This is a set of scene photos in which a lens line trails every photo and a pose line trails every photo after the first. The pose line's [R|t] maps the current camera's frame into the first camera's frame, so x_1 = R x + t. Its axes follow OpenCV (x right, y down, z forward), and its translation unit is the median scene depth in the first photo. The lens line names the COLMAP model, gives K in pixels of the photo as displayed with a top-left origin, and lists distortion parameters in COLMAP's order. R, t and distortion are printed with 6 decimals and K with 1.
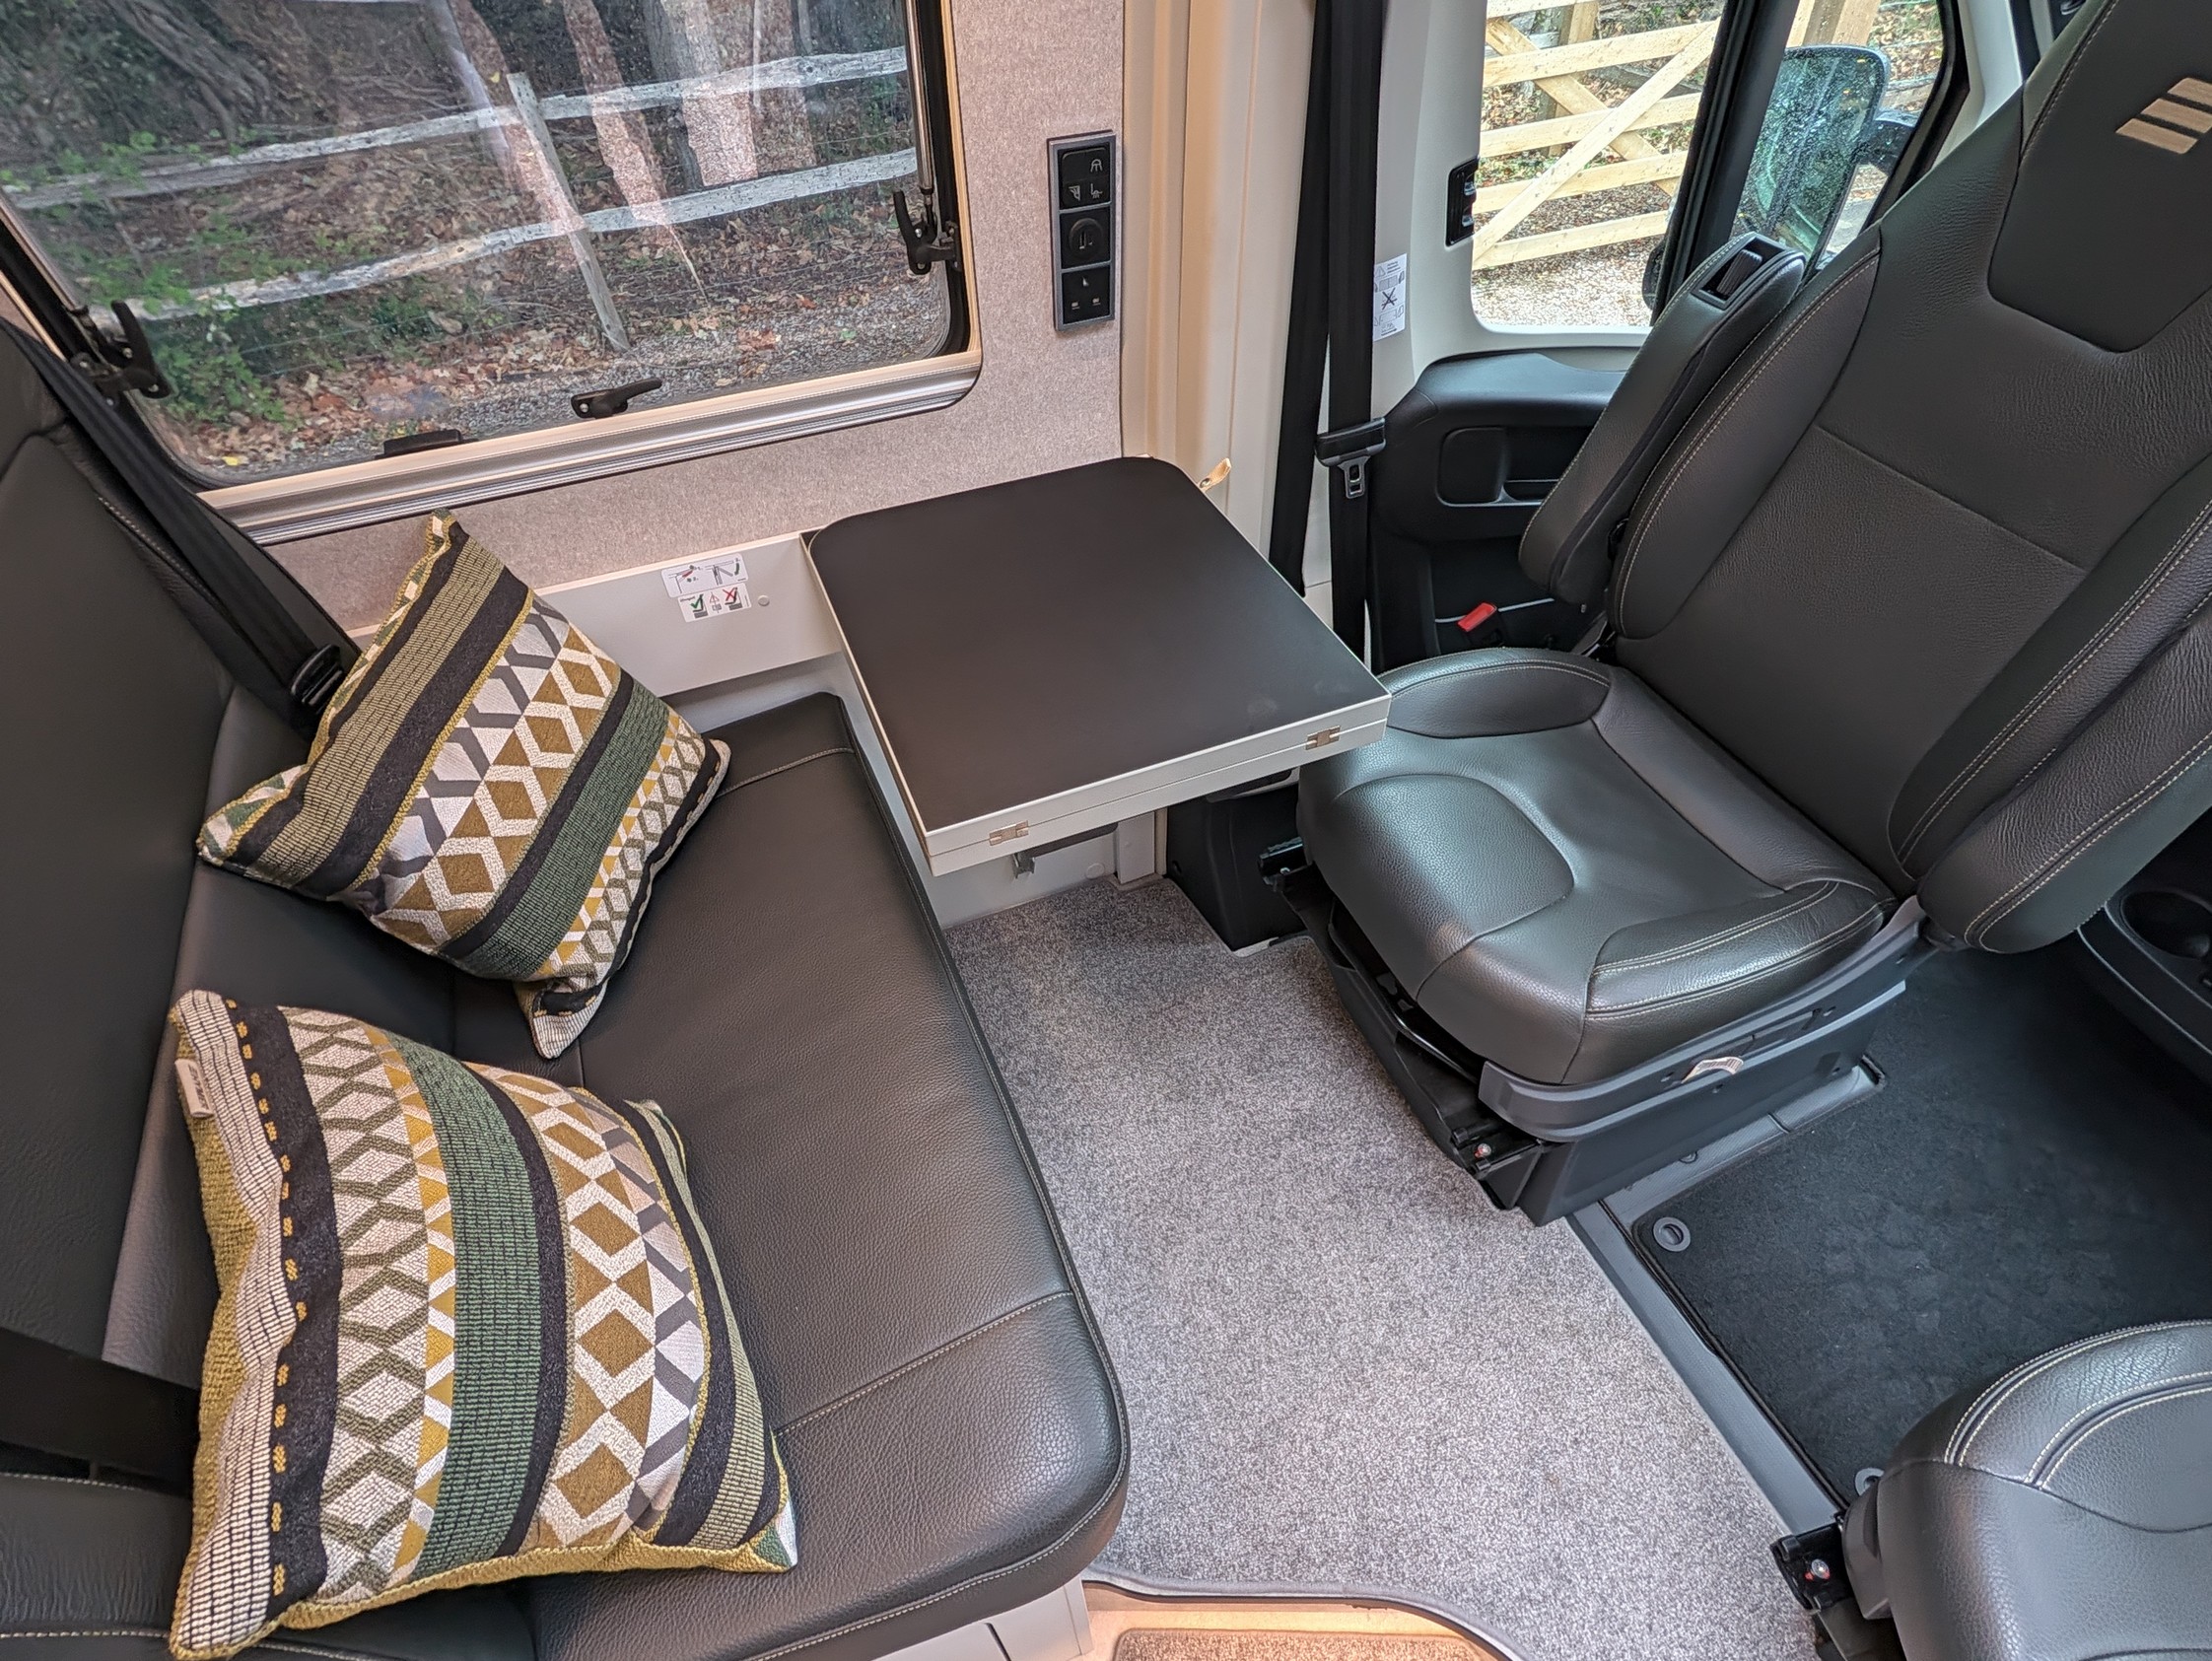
lens RADIAL K [[1134.7, 0, 1130.6], [0, 1134.7, 834.6], [0, 0, 1]] dist [0.001629, -0.000128]
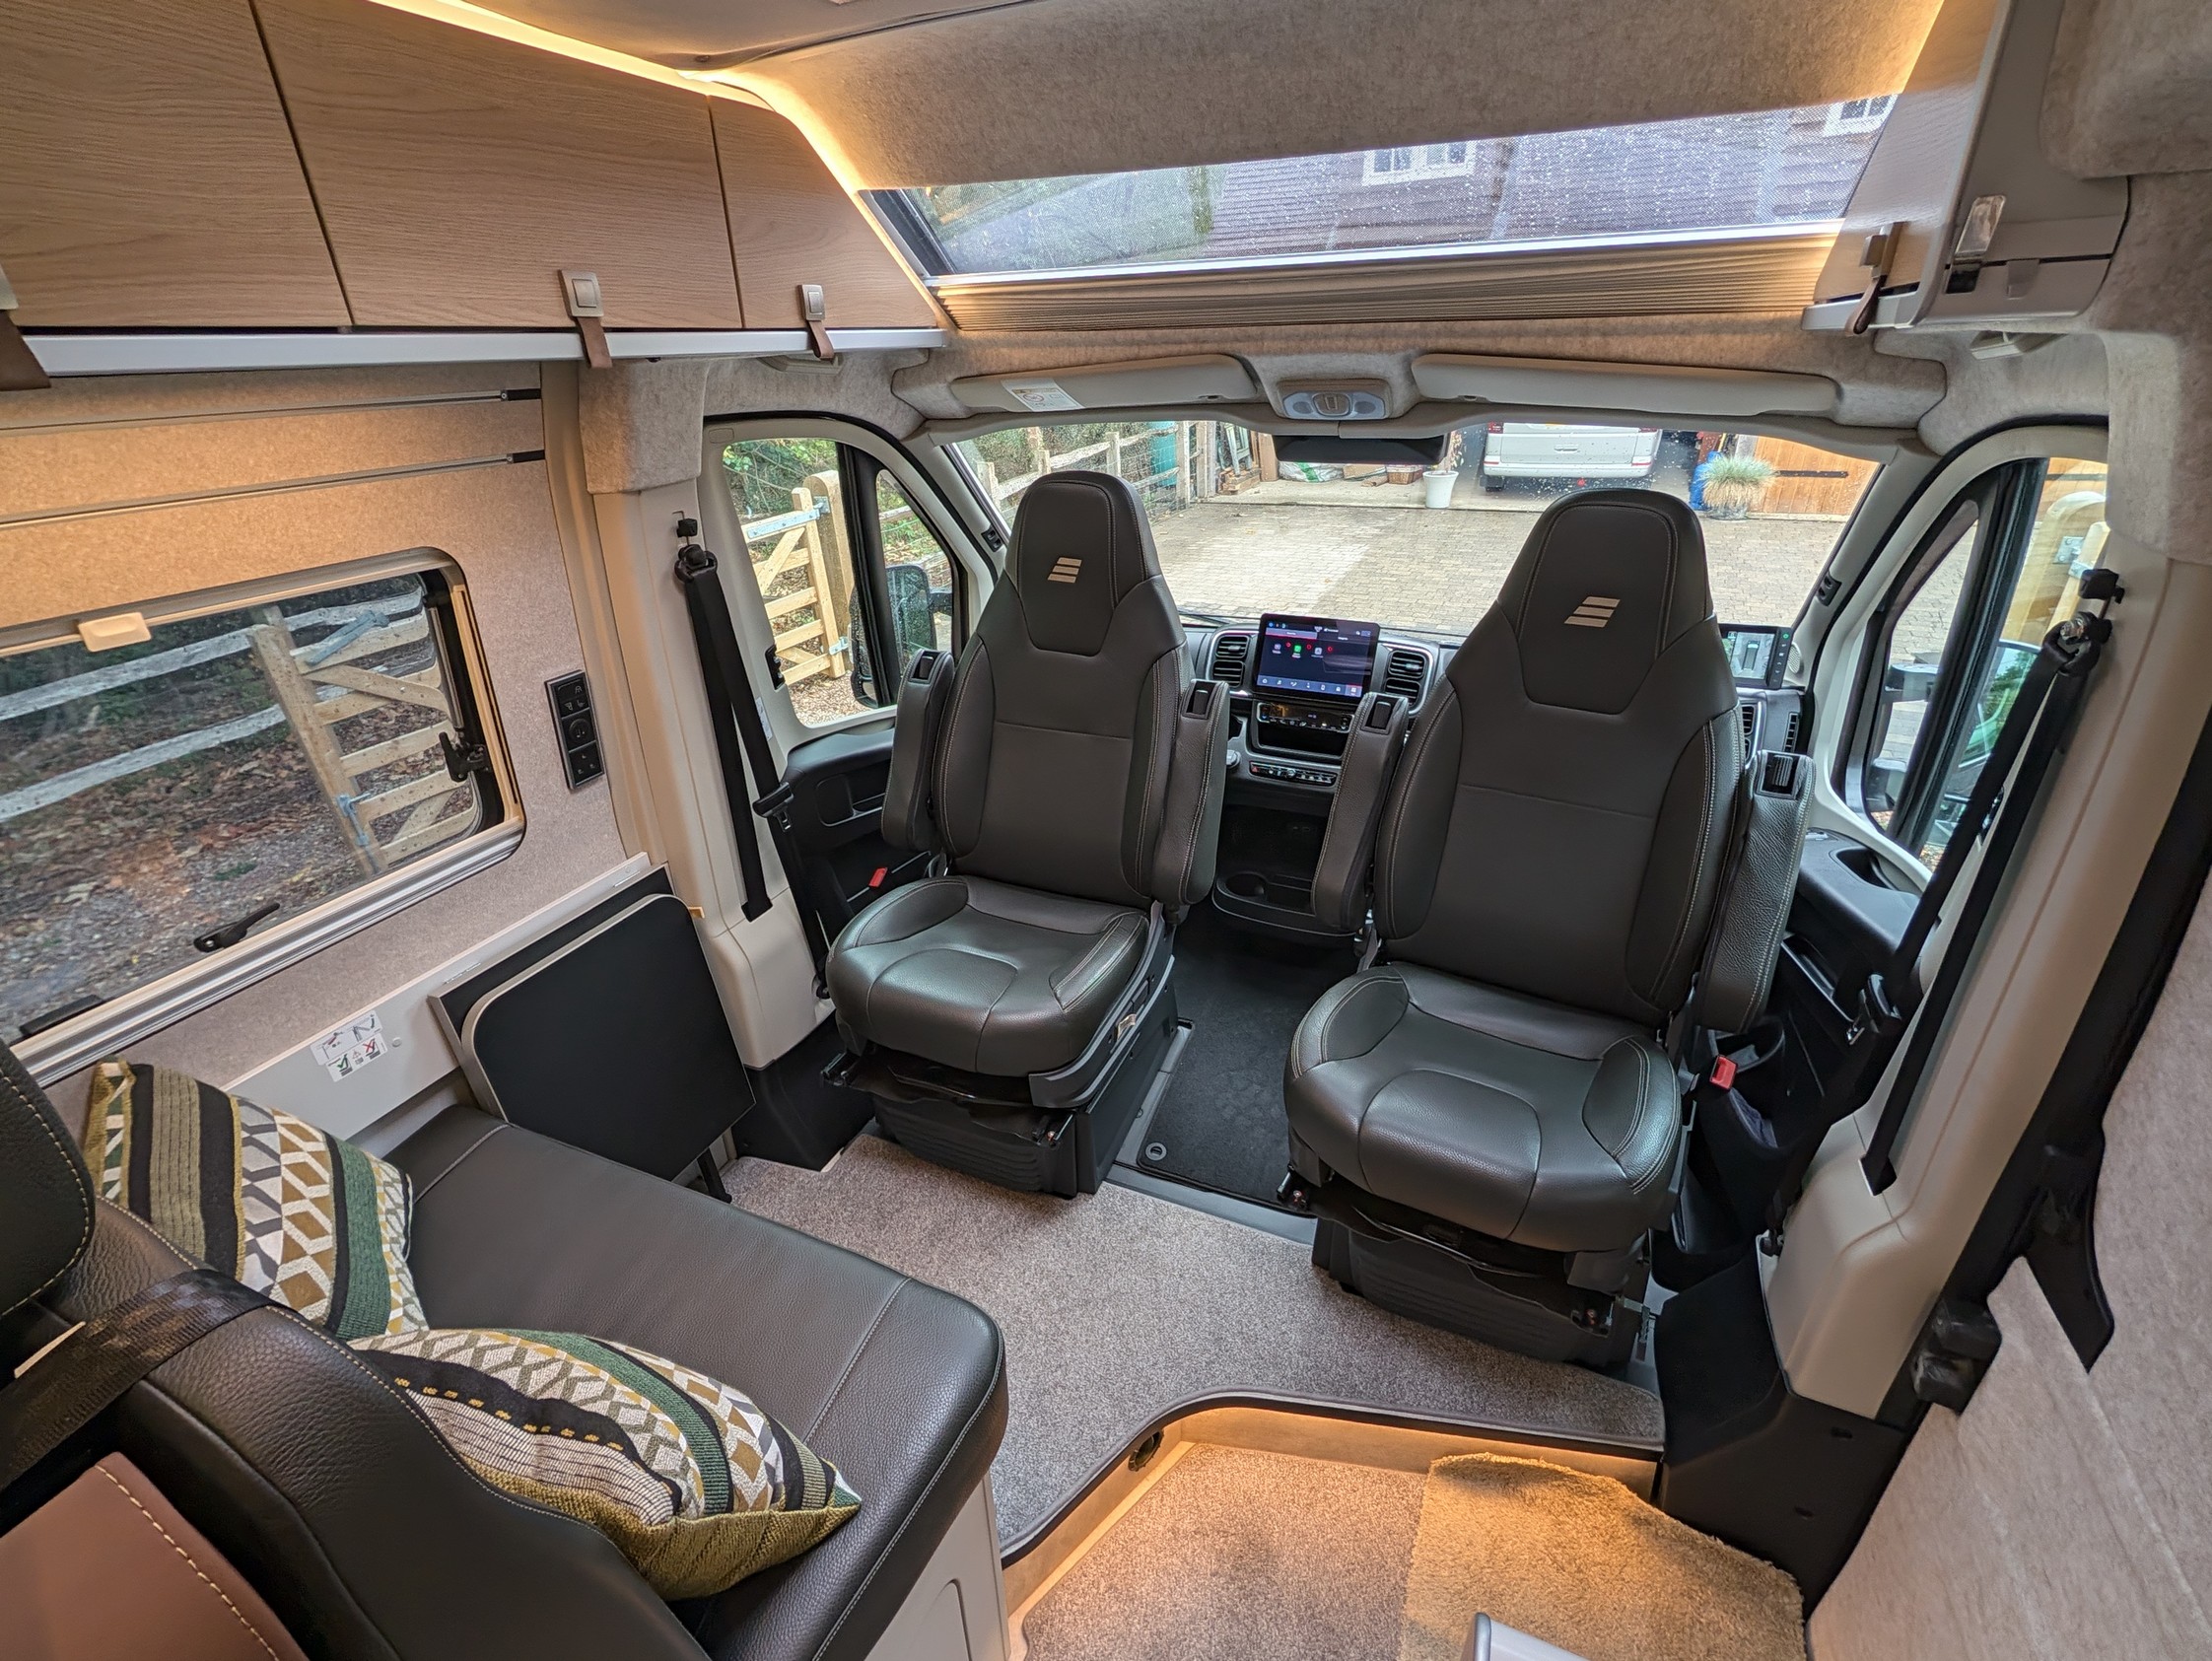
lens RADIAL K [[984.2, 0, 1104.9], [0, 984.2, 829.6], [0, 0, 1]] dist [0.000711, 0.000480]
pose [[0.721265, -0.307937, 0.620445, -0.407761], [0.504966, 0.846890, -0.166695, 0.192794], [-0.474117, 0.433534, 0.766330, -0.343879]]
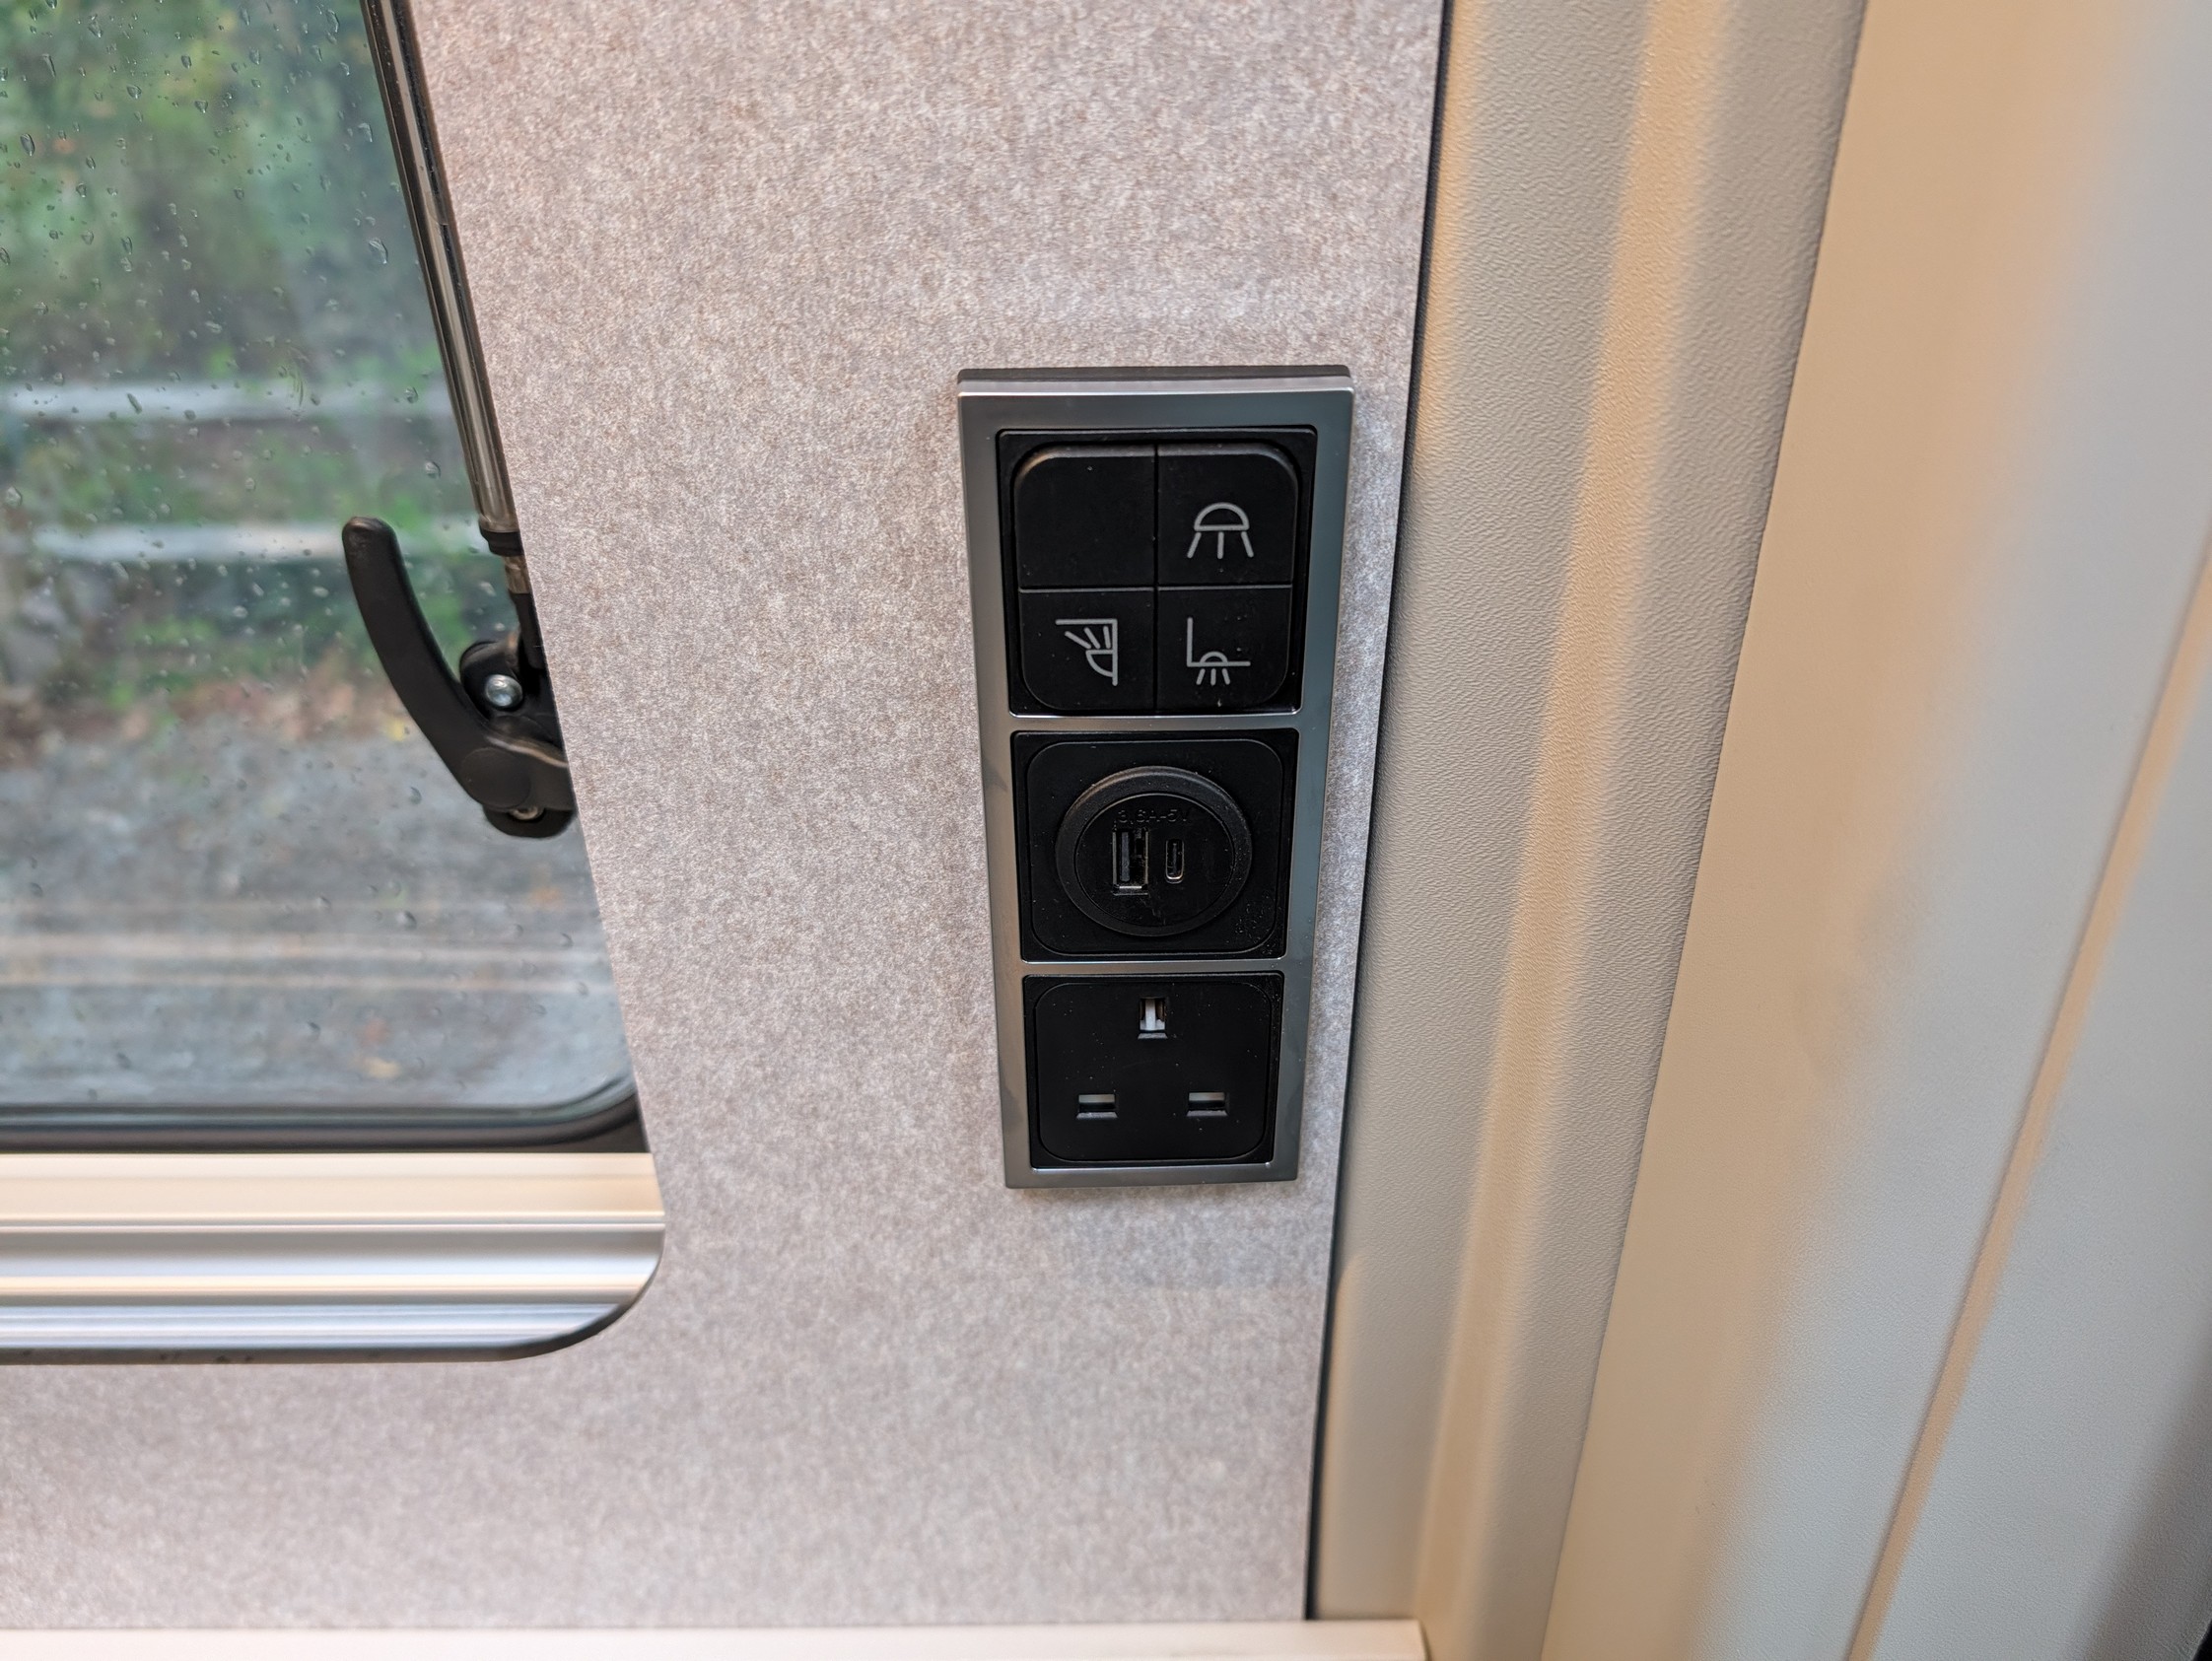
lens RADIAL K [[1602.3, 0, 1119.7], [0, 1602.3, 812.9], [0, 0, 1]] dist [0.028347, -0.038261]
pose [[0.921592, 0.182972, -0.342329, 0.046793], [-0.282770, 0.920644, -0.269176, -0.458797], [0.265911, 0.344871, 0.900198, 0.755566]]
